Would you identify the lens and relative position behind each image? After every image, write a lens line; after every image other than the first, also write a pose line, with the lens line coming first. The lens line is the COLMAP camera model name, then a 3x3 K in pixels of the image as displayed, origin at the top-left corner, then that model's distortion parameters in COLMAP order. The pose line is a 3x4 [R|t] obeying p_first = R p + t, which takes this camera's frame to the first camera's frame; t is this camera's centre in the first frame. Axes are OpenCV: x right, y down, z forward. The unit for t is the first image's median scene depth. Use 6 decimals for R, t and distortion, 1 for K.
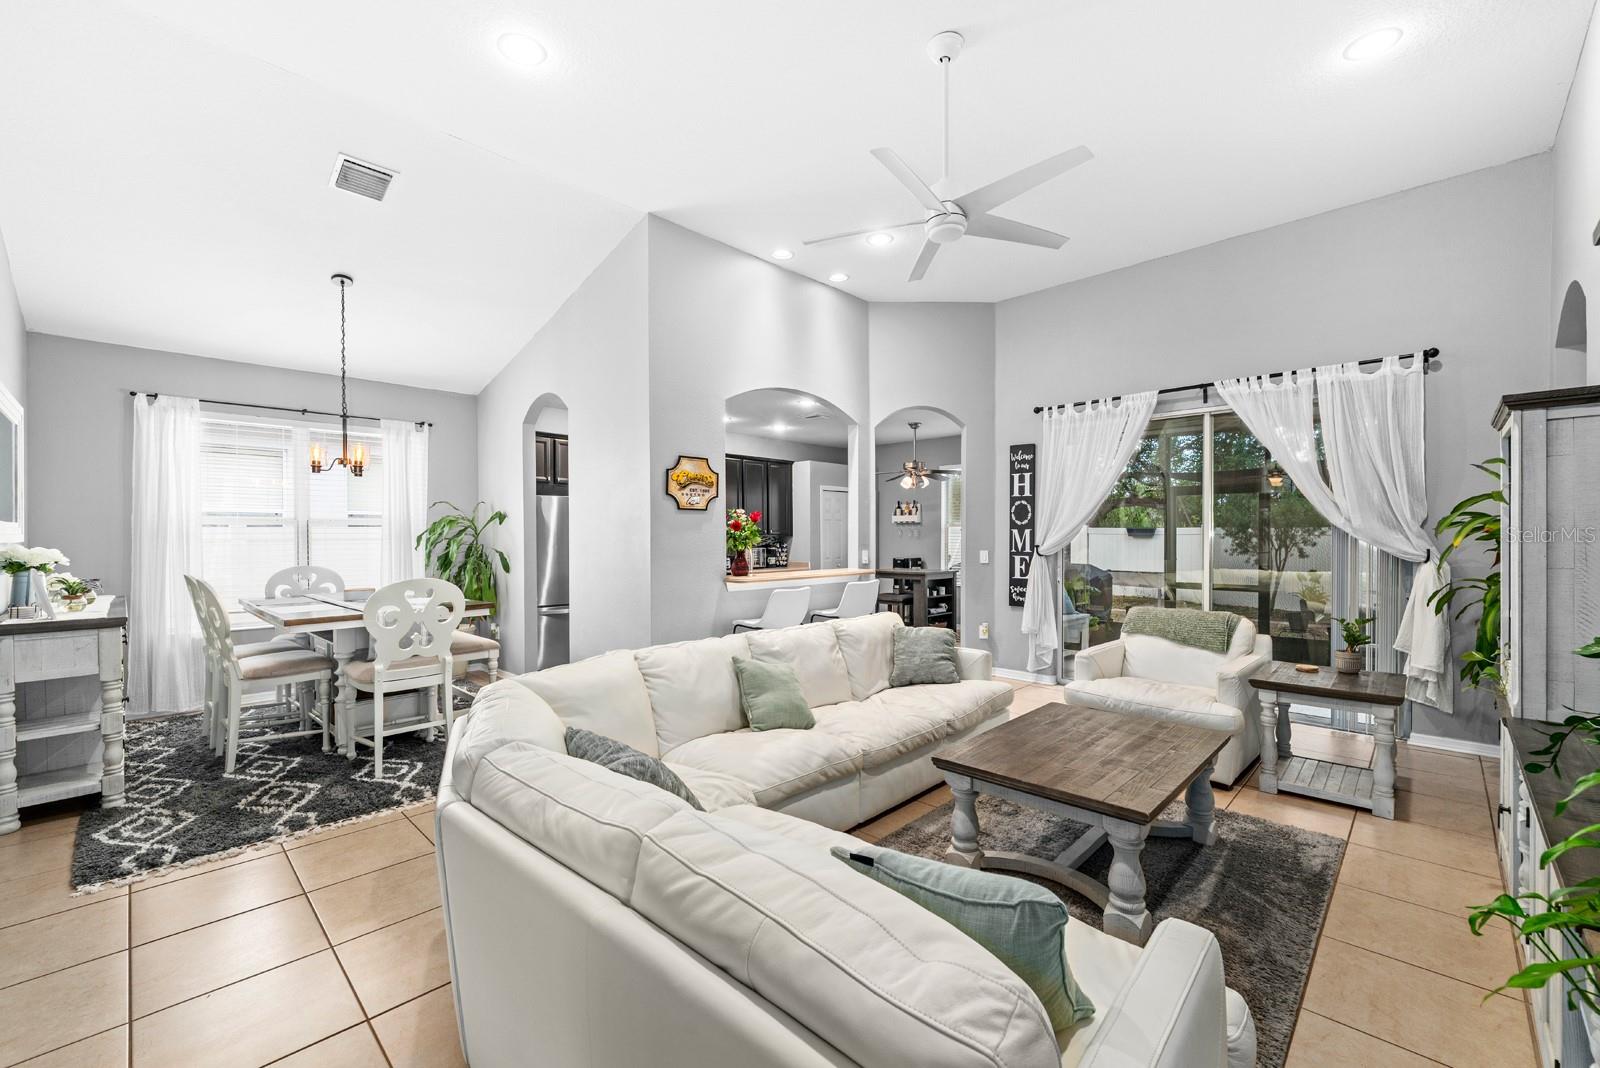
lens RADIAL K [[653.4, 0, 800.4], [0, 653.4, 537.9], [0, 0, 1]] dist [-0.003525, -0.000131]
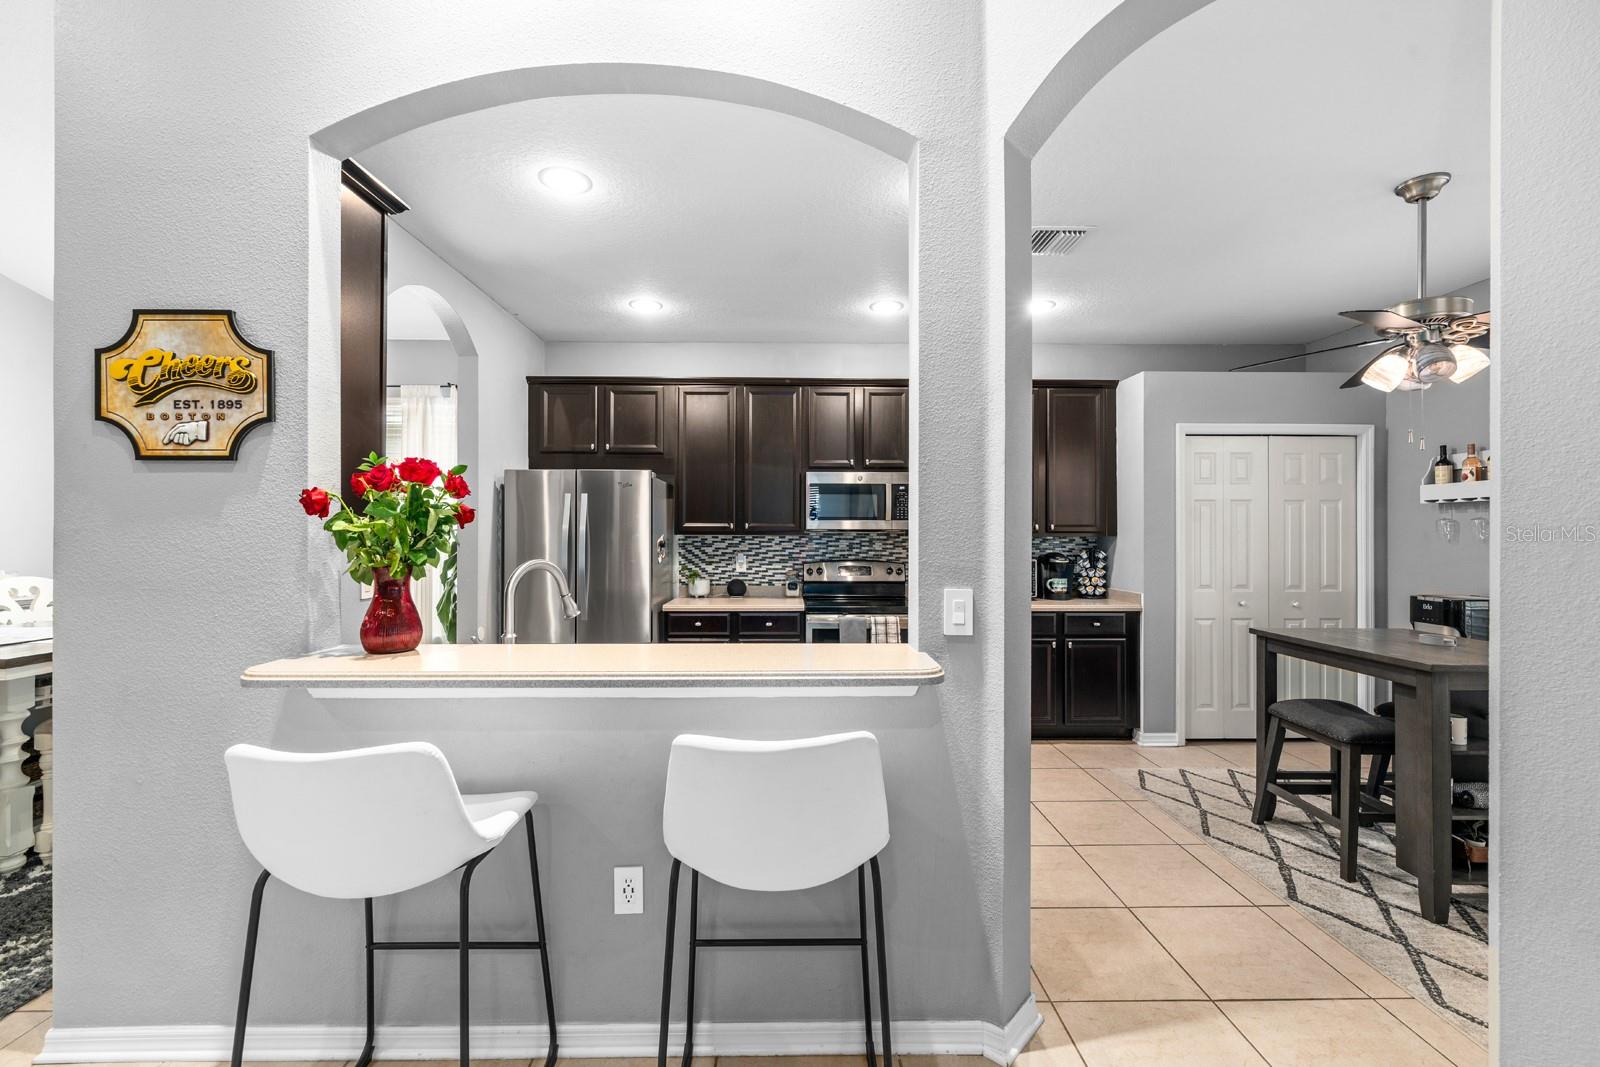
lens RADIAL K [[653.4, 0, 799.9], [0, 653.4, 531.0], [0, 0, 1]] dist [-0.003525, -0.000131]
pose [[0.708677, -0.000737, -0.705532, 0.254332], [-0.005679, 0.999961, -0.006749, -0.002973], [0.705510, 0.008790, 0.708646, 0.779396]]
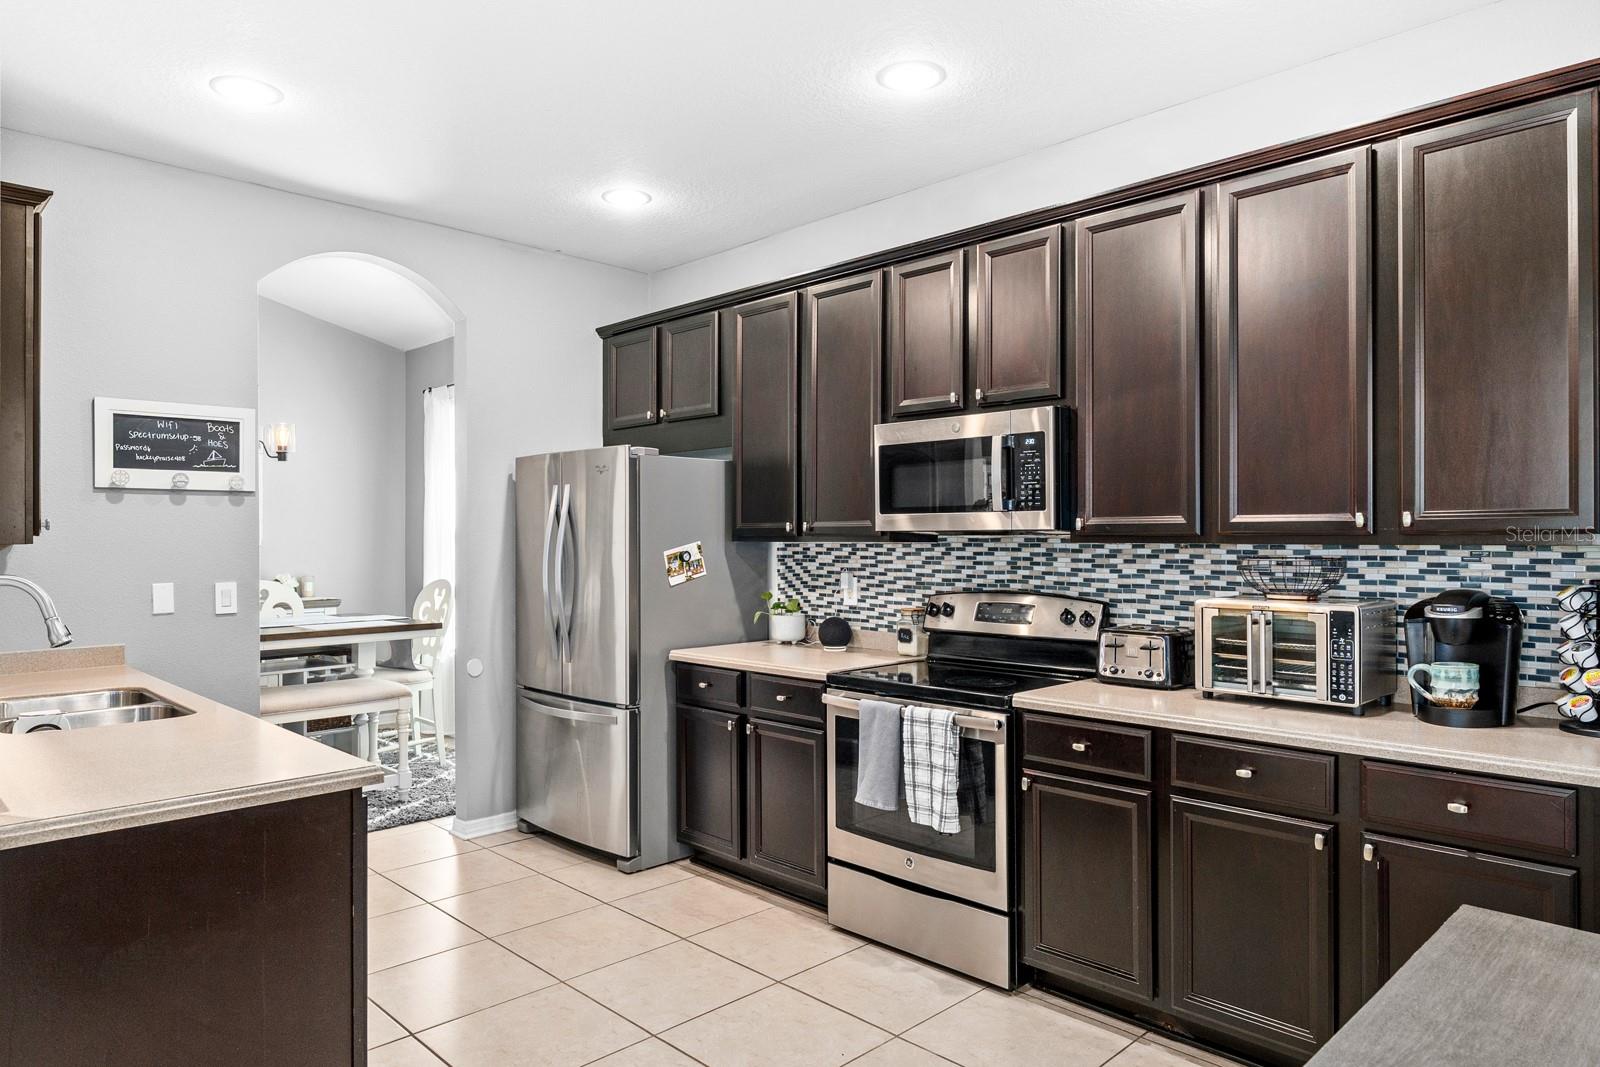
lens RADIAL K [[1002.3, 0, 801.6], [0, 1002.3, 540.5], [0, 0, 1]] dist [-0.000282, 0.002041]
pose [[-0.015032, 0.004378, -0.999877, 0.348697], [-0.001276, 0.999990, 0.004397, -0.006938], [0.999886, 0.001342, -0.015026, 1.264131]]
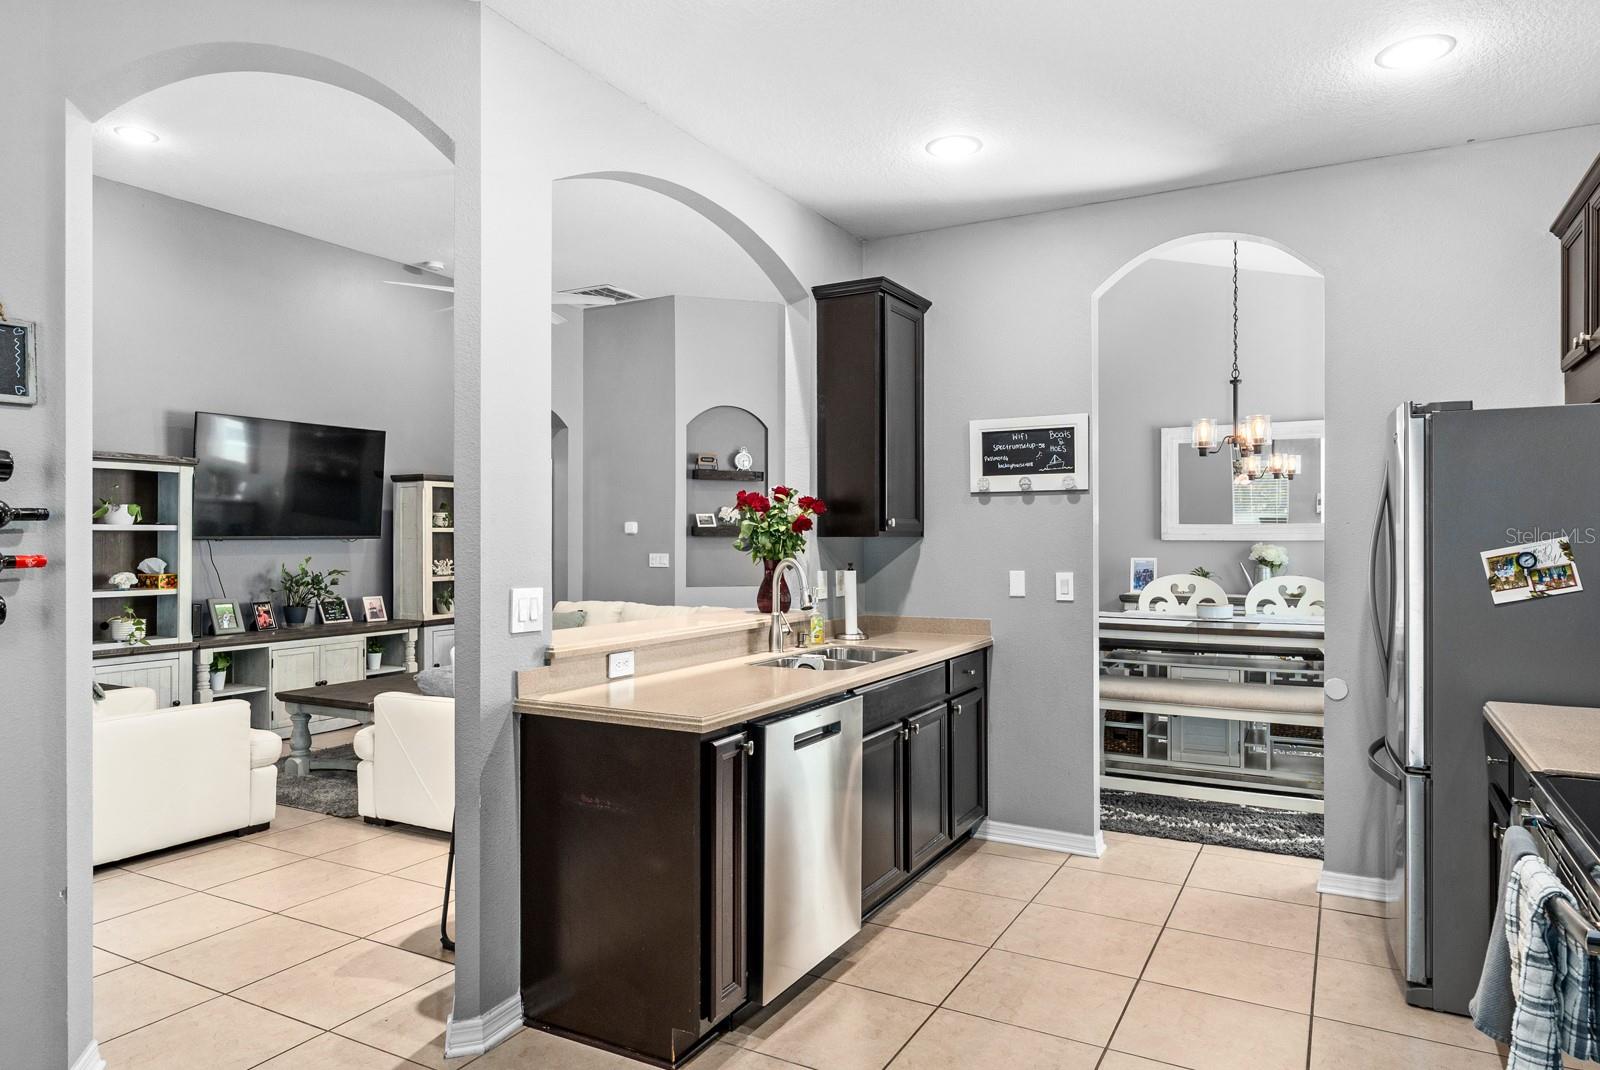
lens RADIAL K [[1002.3, 0, 794.6], [0, 1002.3, 535.5], [0, 0, 1]] dist [-0.000282, 0.002041]
pose [[-0.965215, 0.003052, -0.261438, 0.087137], [0.002132, 0.999991, 0.003800, -0.006315], [0.261447, 0.003110, -0.965213, 1.521792]]
